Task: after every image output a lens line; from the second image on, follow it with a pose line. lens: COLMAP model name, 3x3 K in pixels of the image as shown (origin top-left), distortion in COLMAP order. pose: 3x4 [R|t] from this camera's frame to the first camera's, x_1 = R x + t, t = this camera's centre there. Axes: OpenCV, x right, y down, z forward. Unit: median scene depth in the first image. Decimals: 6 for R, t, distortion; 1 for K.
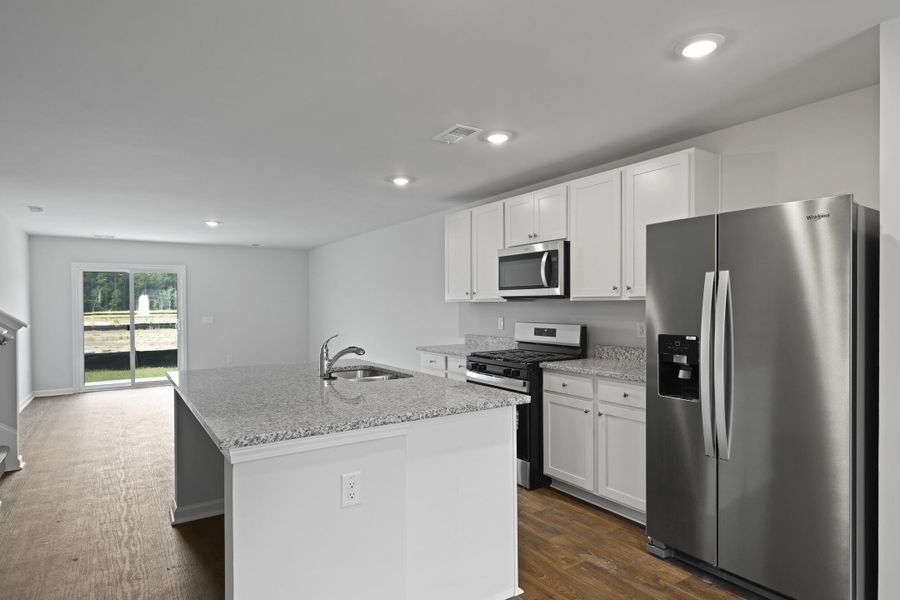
lens RADIAL K [[519.3, 0, 427.6], [0, 519.3, 303.0], [0, 0, 1]] dist [0.004129, 0.000330]
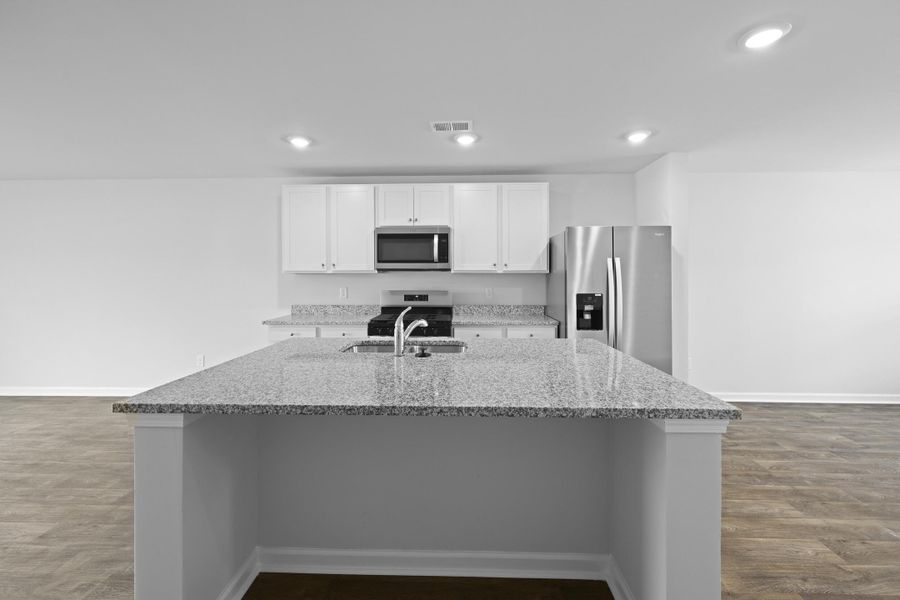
lens RADIAL K [[379.8, 0, 460.8], [0, 379.8, 298.9], [0, 0, 1]] dist [-0.017865, -0.000219]
pose [[0.544716, -0.044377, 0.837446, -0.522794], [-0.004481, 0.998431, 0.055823, 0.007205], [-0.838609, -0.034160, 0.543662, 0.441464]]
